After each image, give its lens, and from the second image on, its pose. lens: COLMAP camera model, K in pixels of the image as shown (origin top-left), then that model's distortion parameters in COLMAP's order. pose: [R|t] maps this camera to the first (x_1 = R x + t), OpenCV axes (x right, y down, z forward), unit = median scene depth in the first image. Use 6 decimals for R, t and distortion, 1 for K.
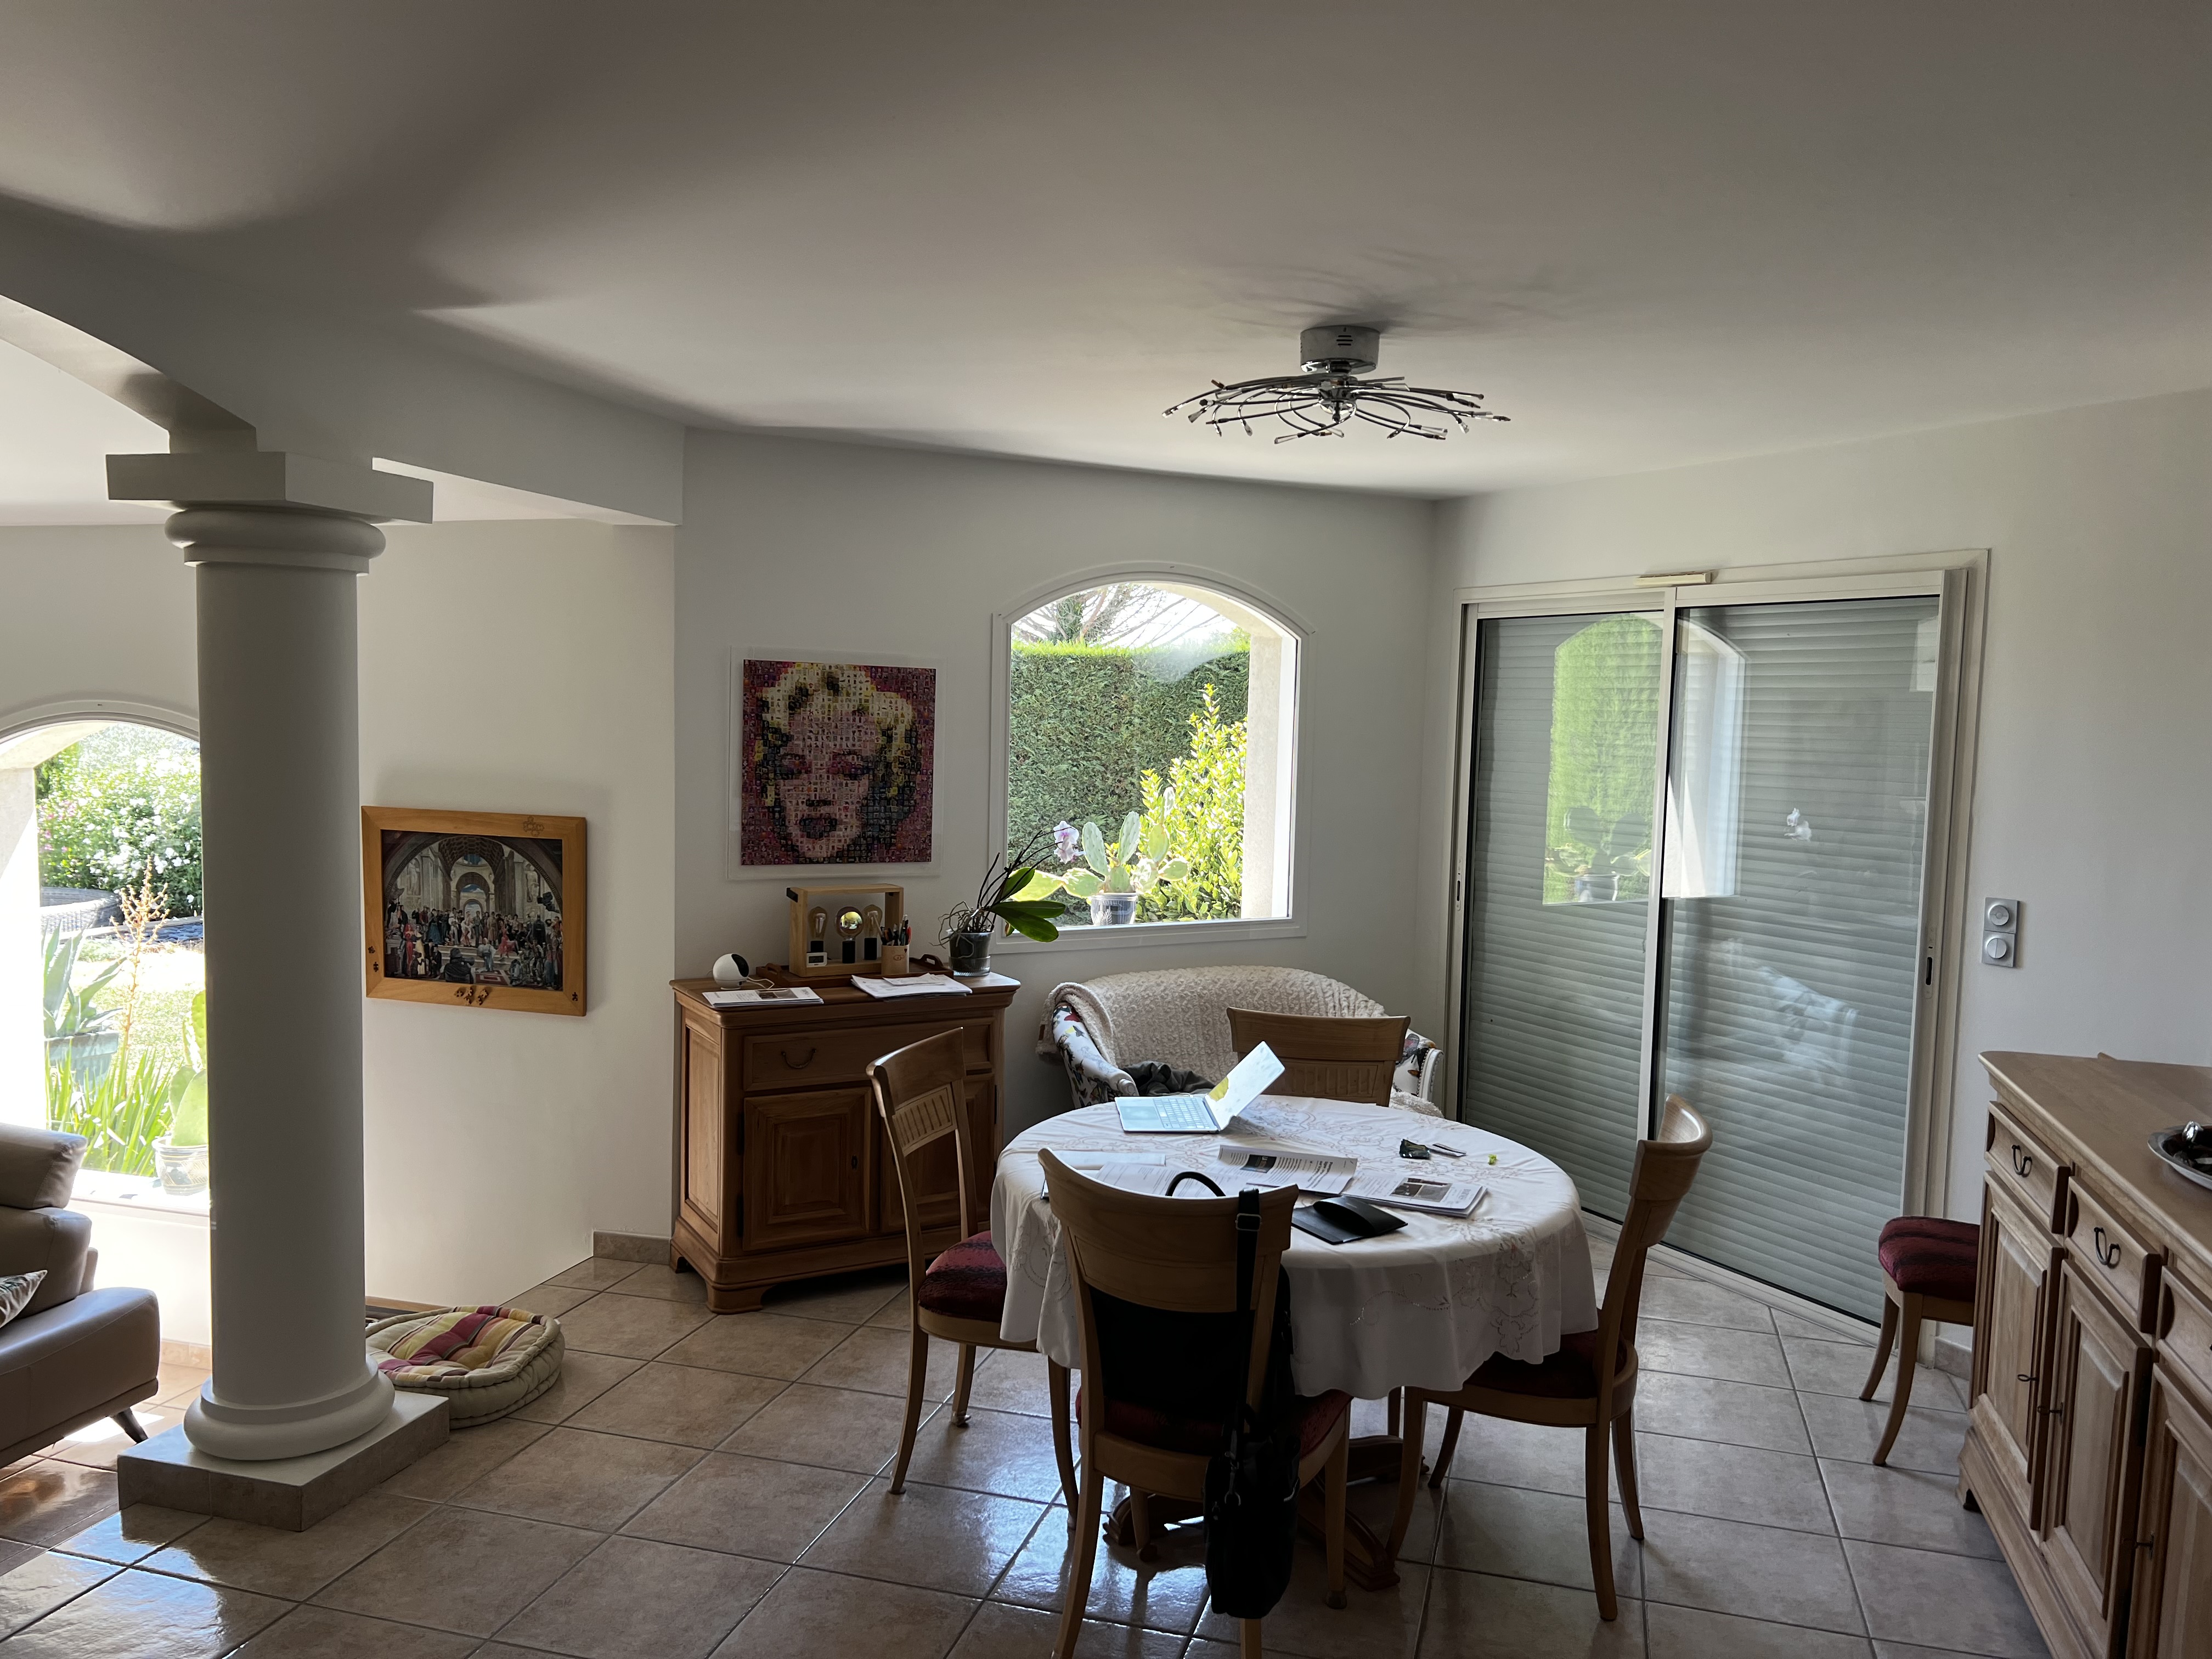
lens RADIAL K [[1651.4, 0, 1094.8], [0, 1651.4, 836.8], [0, 0, 1]] dist [0.039335, -0.052938]
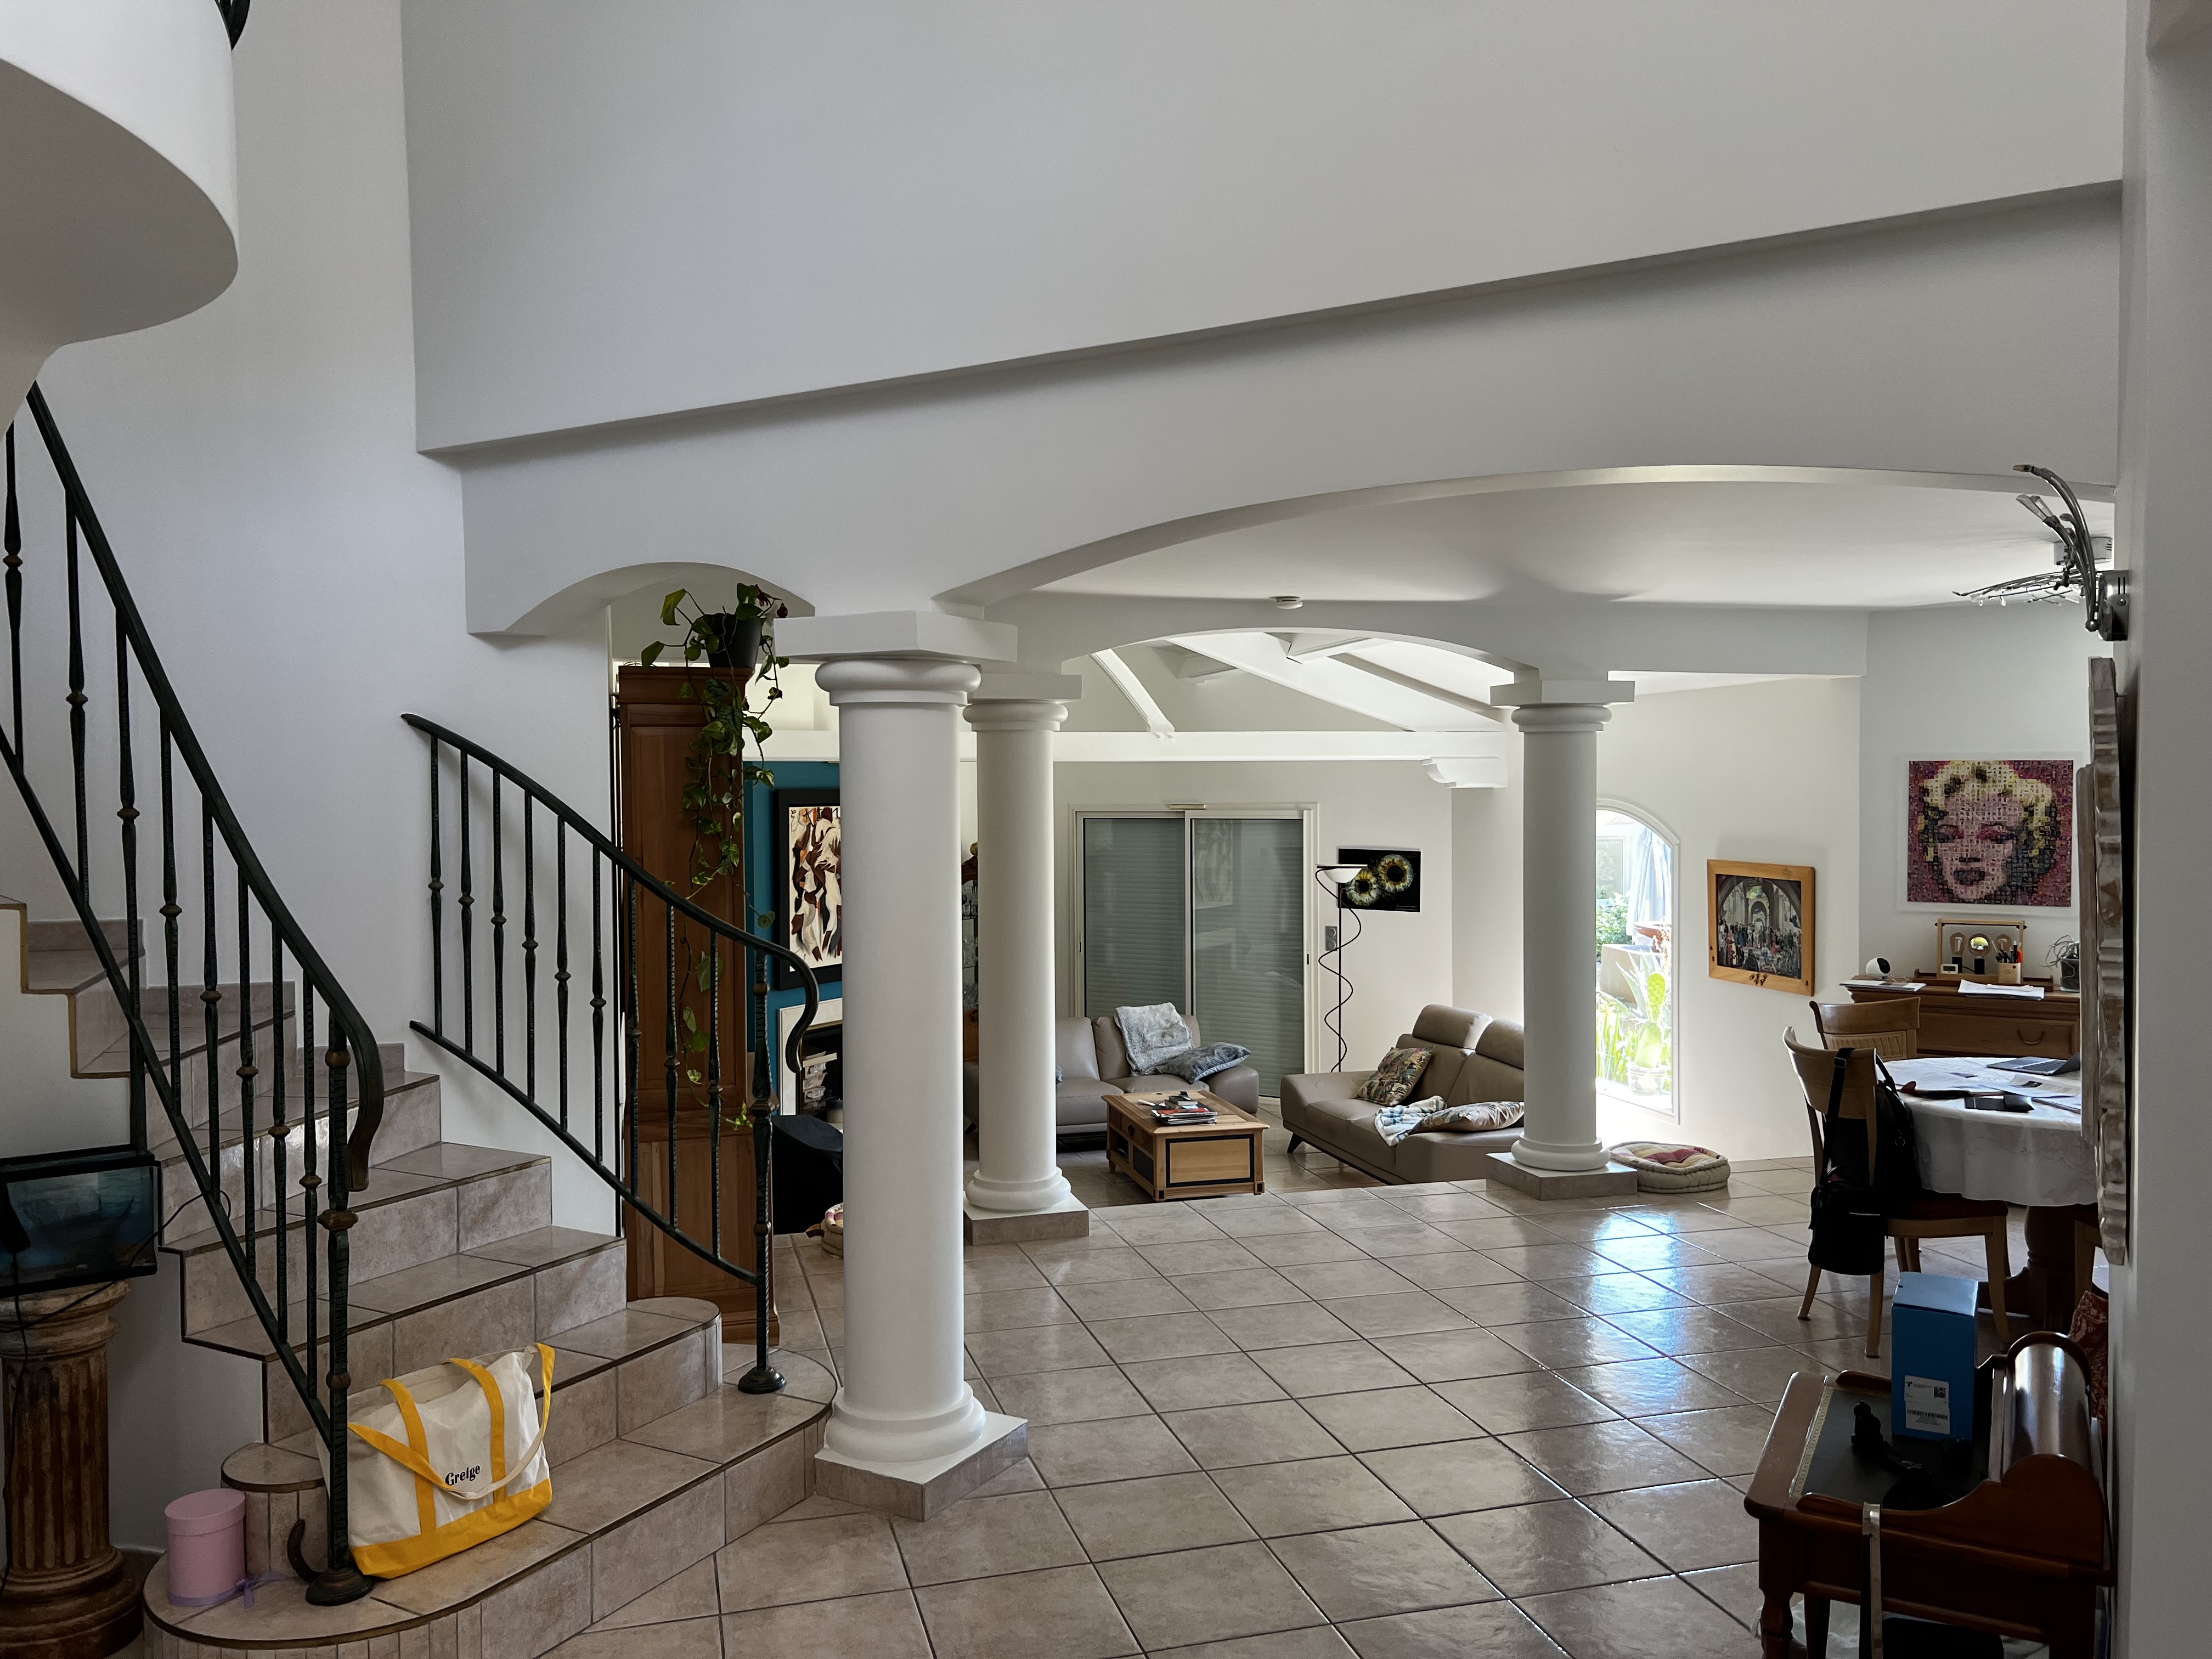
lens RADIAL K [[1651.4, 0, 1099.5], [0, 1651.4, 829.1], [0, 0, 1]] dist [0.039335, -0.052938]
pose [[0.516364, -0.005997, -0.856349, 0.666002], [-0.048101, 0.998194, -0.035995, 0.040325], [0.855018, 0.059777, 0.515142, -0.364499]]
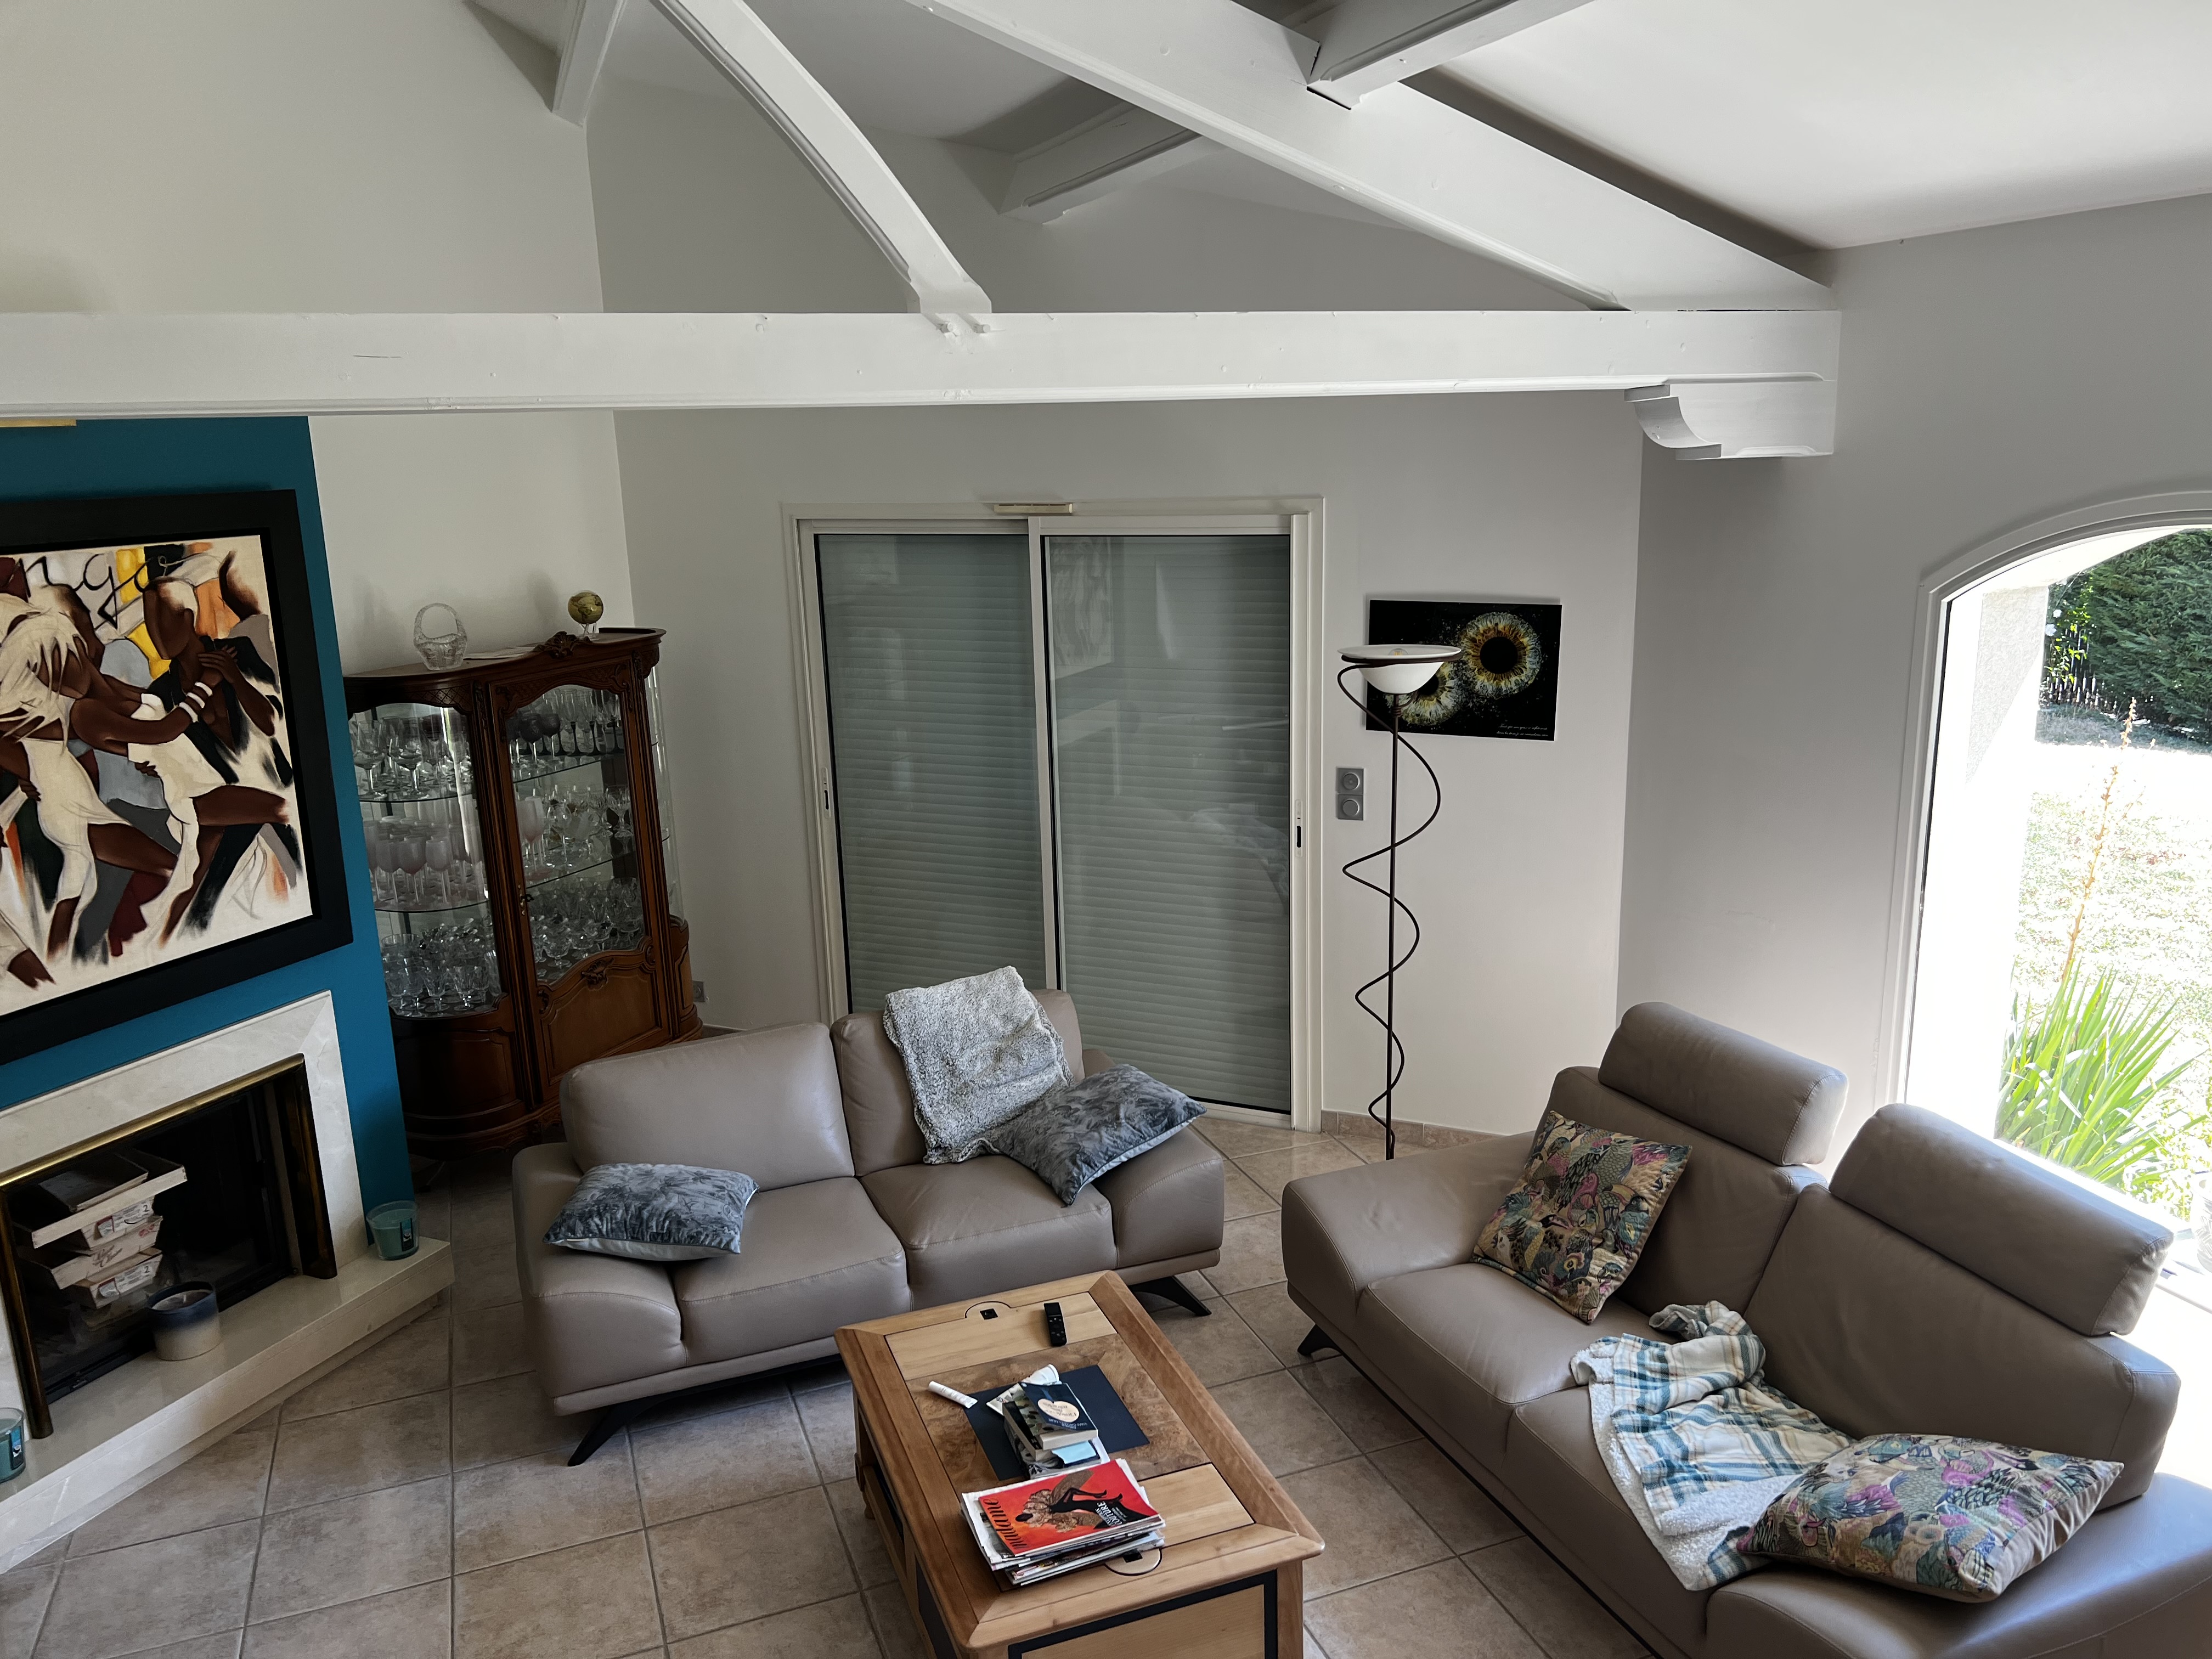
lens RADIAL K [[1651.4, 0, 1118.7], [0, 1651.4, 843.0], [0, 0, 1]] dist [0.039335, -0.052938]
pose [[0.605122, 0.149139, -0.782039, -0.380752], [-0.020696, 0.984912, 0.171814, -0.055362], [0.795863, -0.087784, 0.599079, 0.336388]]
